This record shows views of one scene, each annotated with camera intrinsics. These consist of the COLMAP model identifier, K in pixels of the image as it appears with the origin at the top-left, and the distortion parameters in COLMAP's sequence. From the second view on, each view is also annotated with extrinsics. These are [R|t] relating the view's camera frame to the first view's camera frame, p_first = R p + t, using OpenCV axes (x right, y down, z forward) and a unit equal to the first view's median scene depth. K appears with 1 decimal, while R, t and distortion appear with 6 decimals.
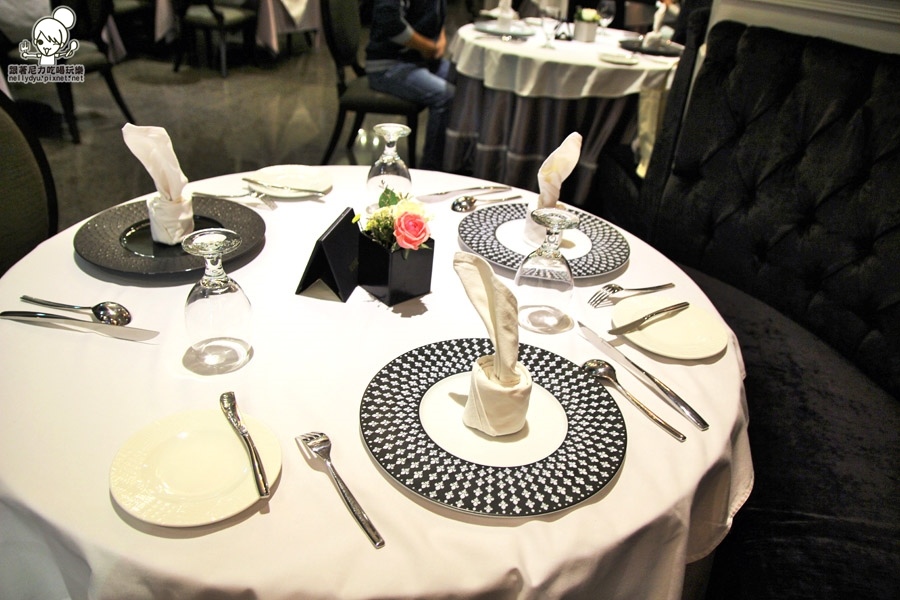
lens RADIAL K [[720.8, 0, 450.0], [0, 720.8, 300.0], [0, 0, 1]] dist [-0.112557, 0.116529]
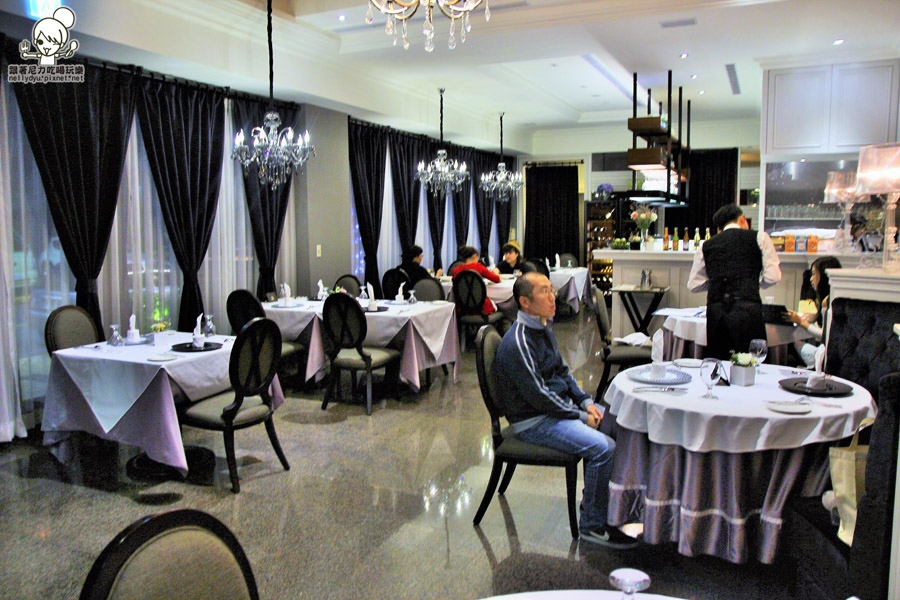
lens RADIAL K [[720.8, 0, 450.0], [0, 720.8, 300.0], [0, 0, 1]] dist [-0.112557, 0.116529]
pose [[0.987228, -0.064645, -0.145608, -0.064940], [0.001729, 0.918268, -0.395956, -0.087149], [0.159304, 0.390648, 0.906651, -0.004463]]
